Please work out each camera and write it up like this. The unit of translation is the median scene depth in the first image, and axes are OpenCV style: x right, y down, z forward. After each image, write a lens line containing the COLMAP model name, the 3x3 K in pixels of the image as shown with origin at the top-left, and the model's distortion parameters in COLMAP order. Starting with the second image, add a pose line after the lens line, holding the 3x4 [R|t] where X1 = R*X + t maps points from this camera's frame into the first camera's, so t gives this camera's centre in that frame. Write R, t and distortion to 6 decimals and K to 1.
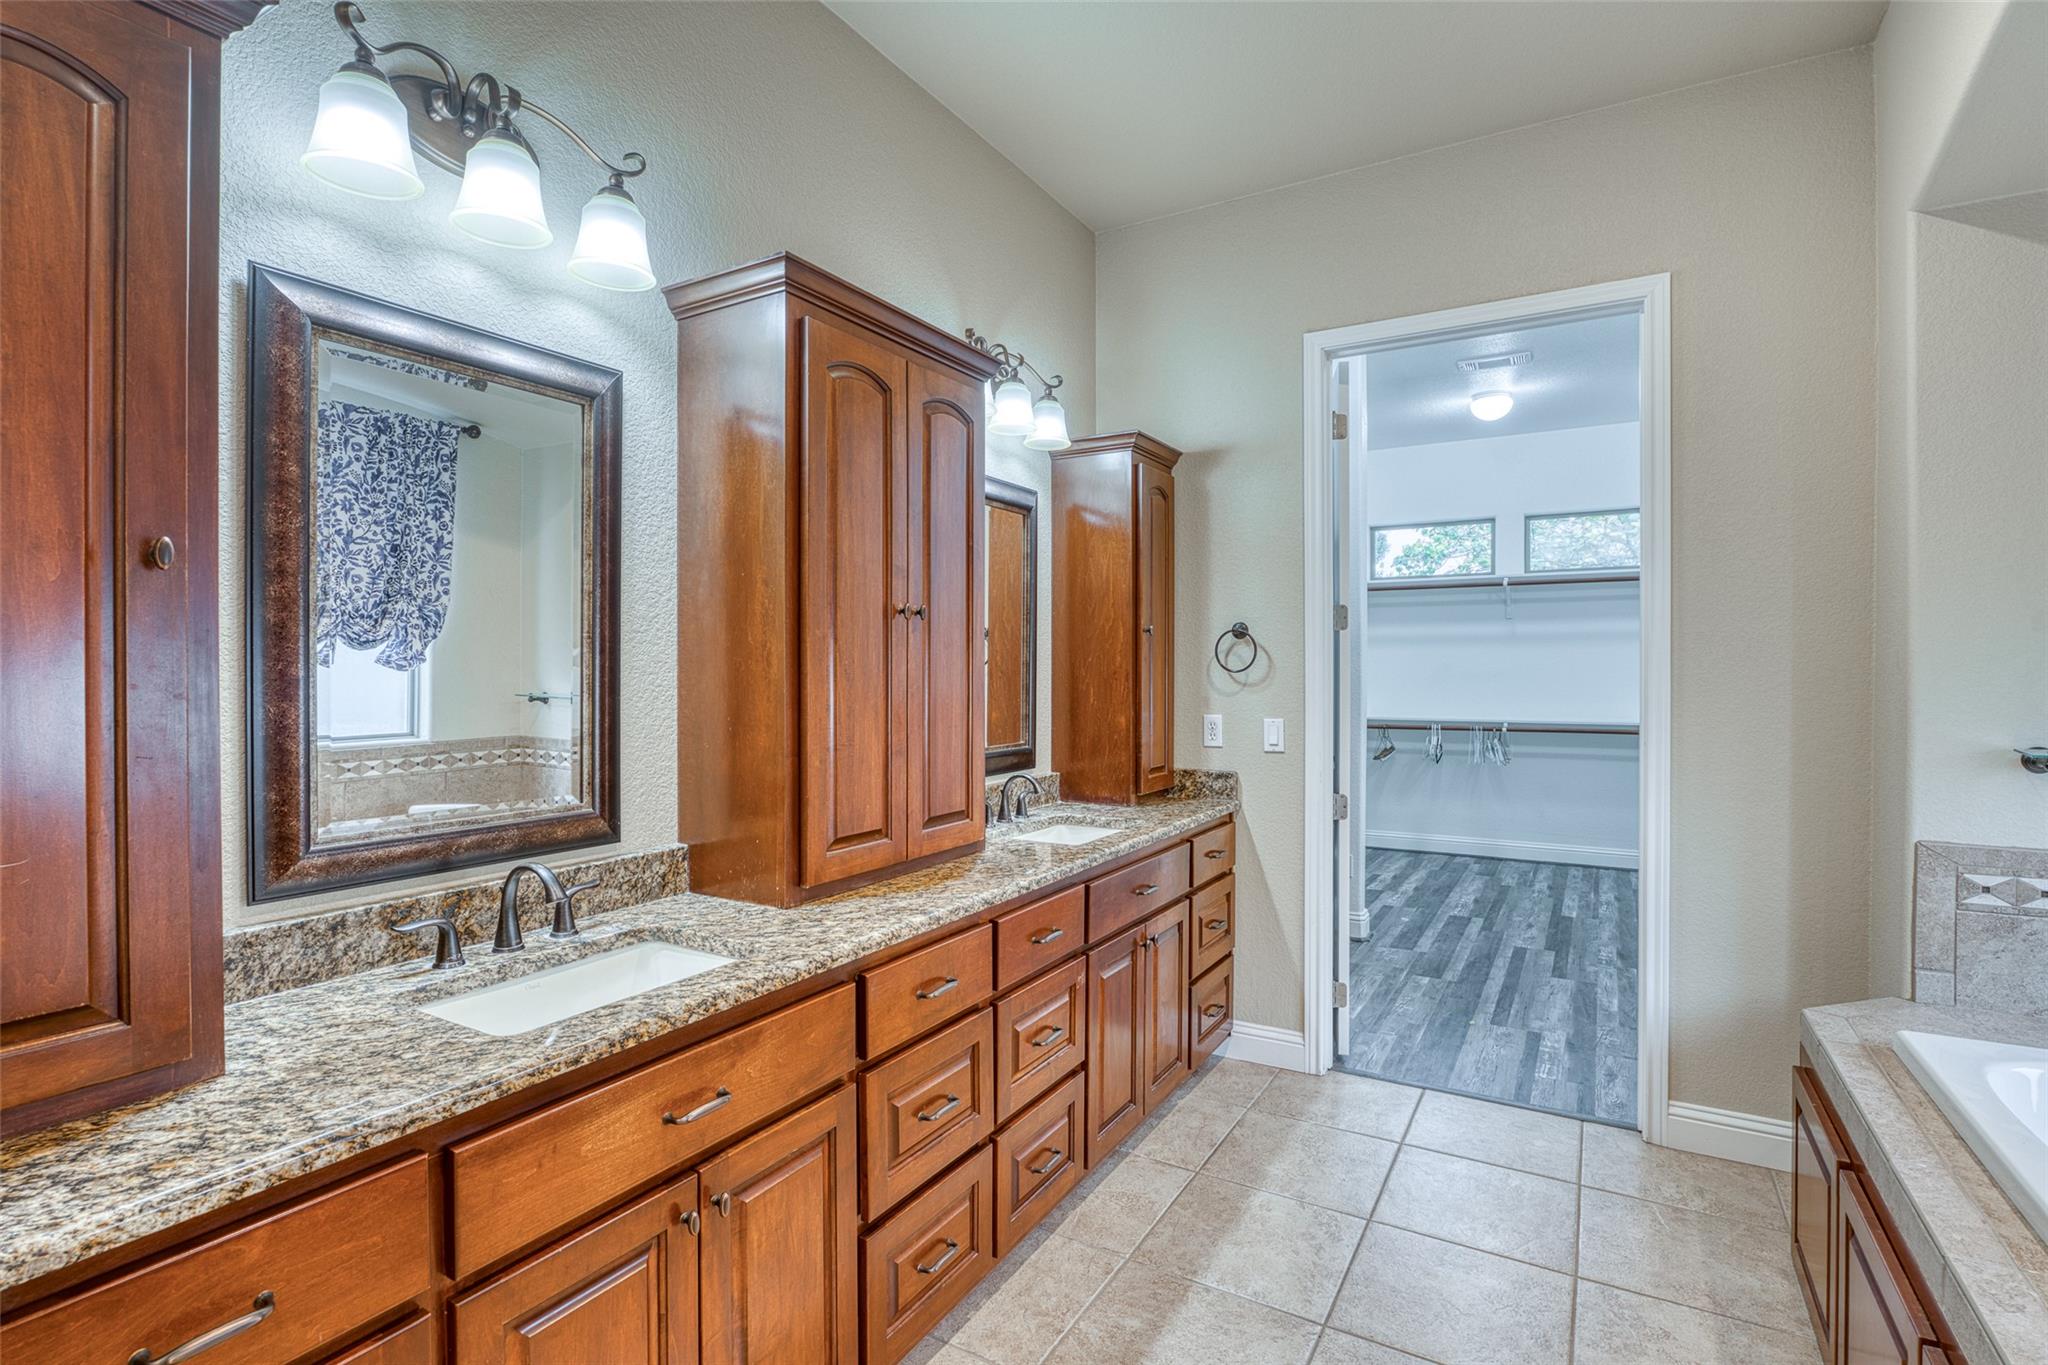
lens RADIAL K [[985.3, 0, 1033.3], [0, 985.3, 677.1], [0, 0, 1]] dist [-0.014160, -0.001055]
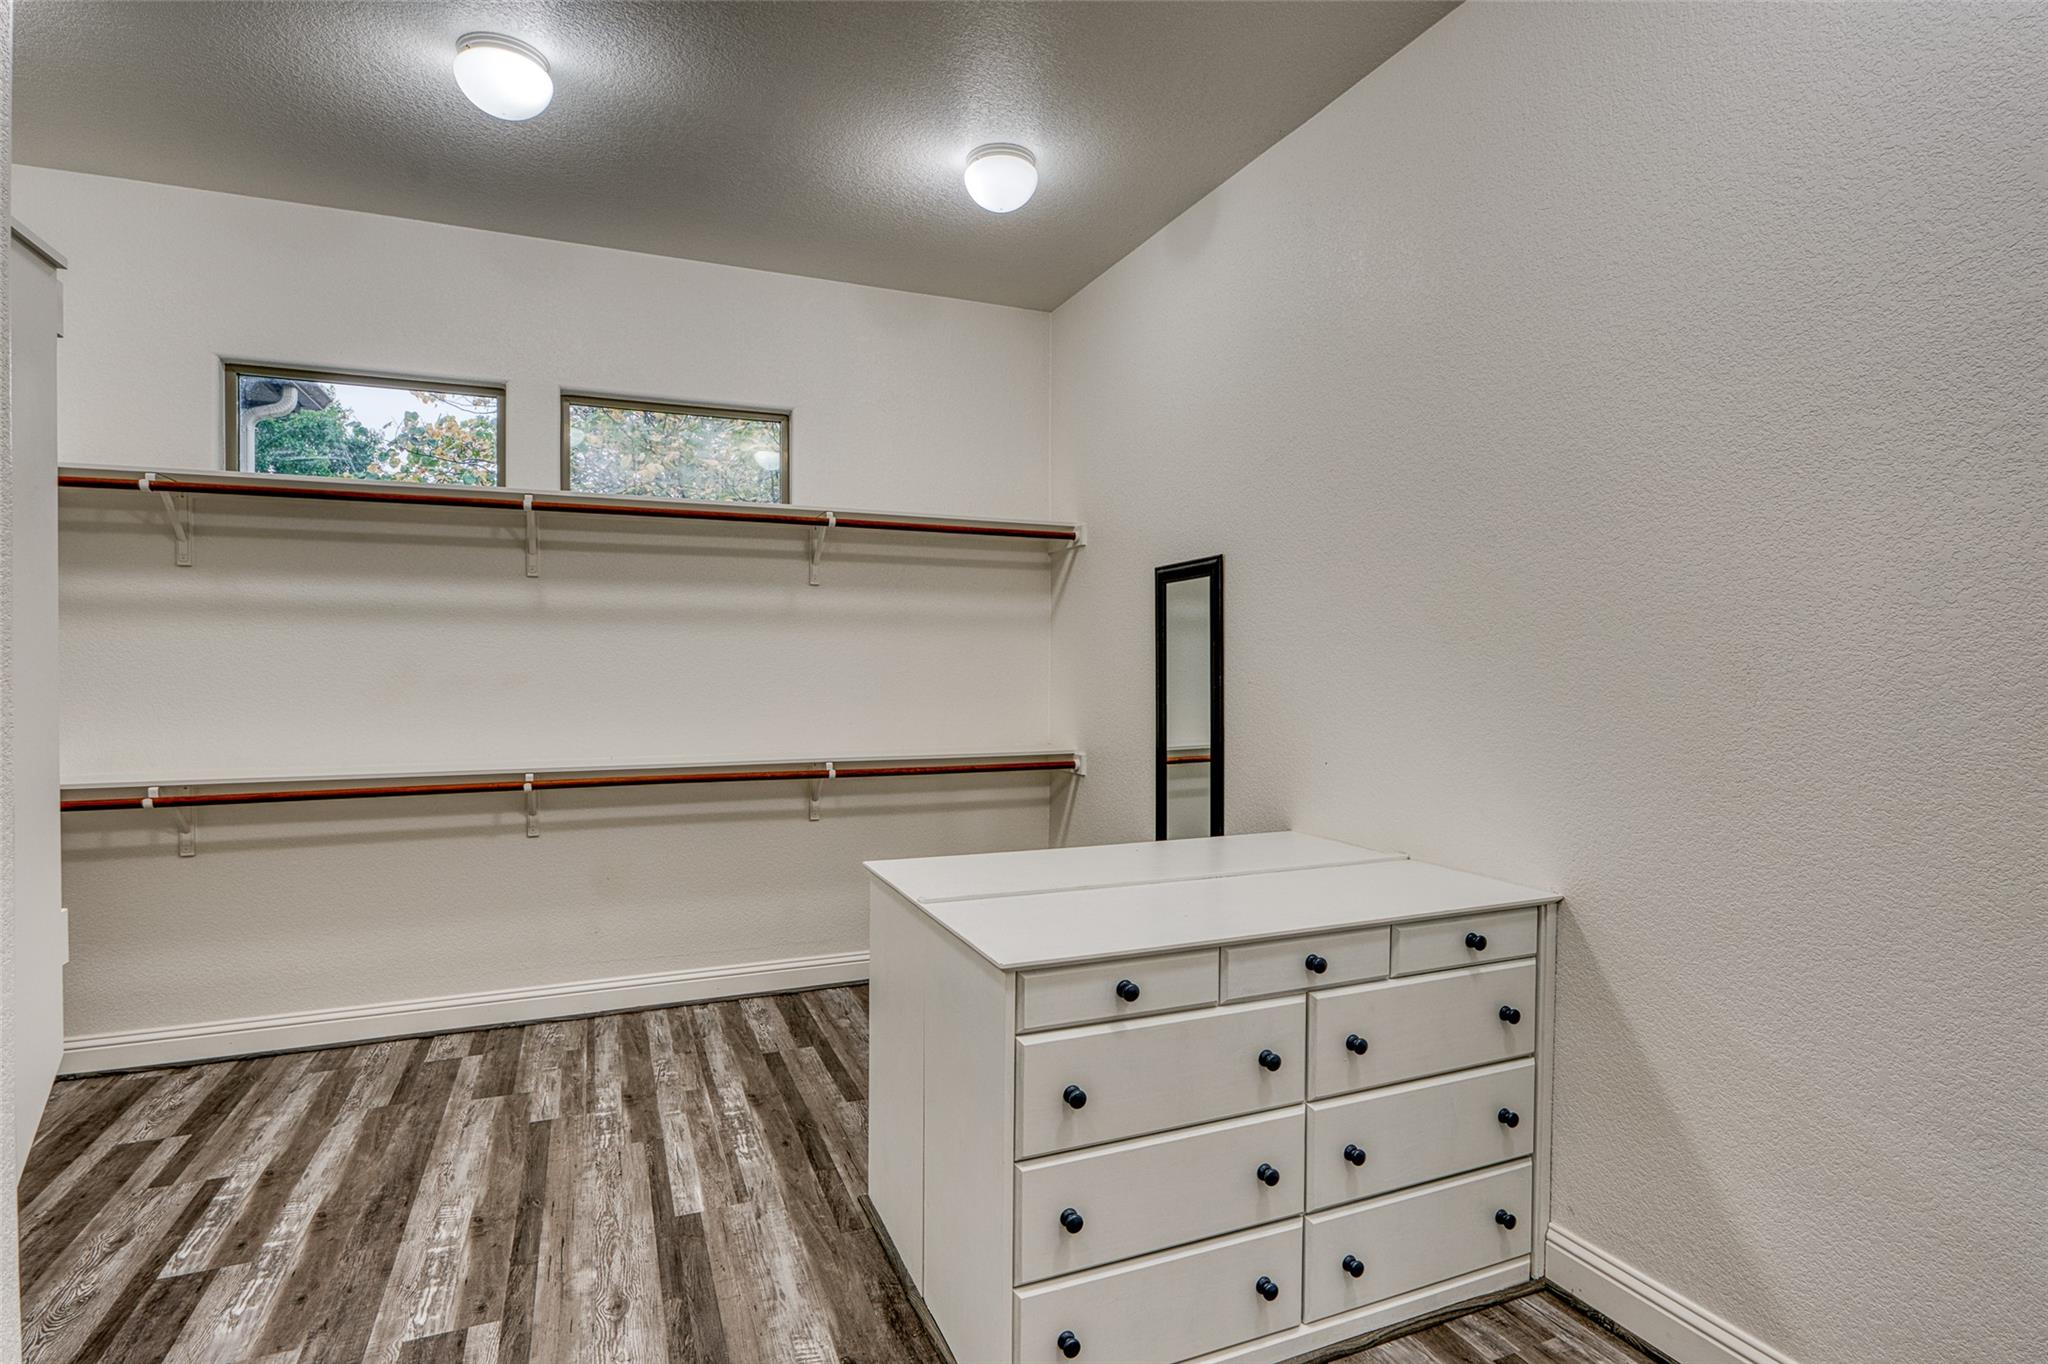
lens RADIAL K [[985.3, 0, 1032.7], [0, 985.3, 687.7], [0, 0, 1]] dist [-0.014160, -0.001055]
pose [[0.590656, -0.006509, 0.806897, 0.338506], [0.008817, 0.999960, 0.001612, 0.005470], [-0.806875, 0.006163, 0.590689, 0.737093]]
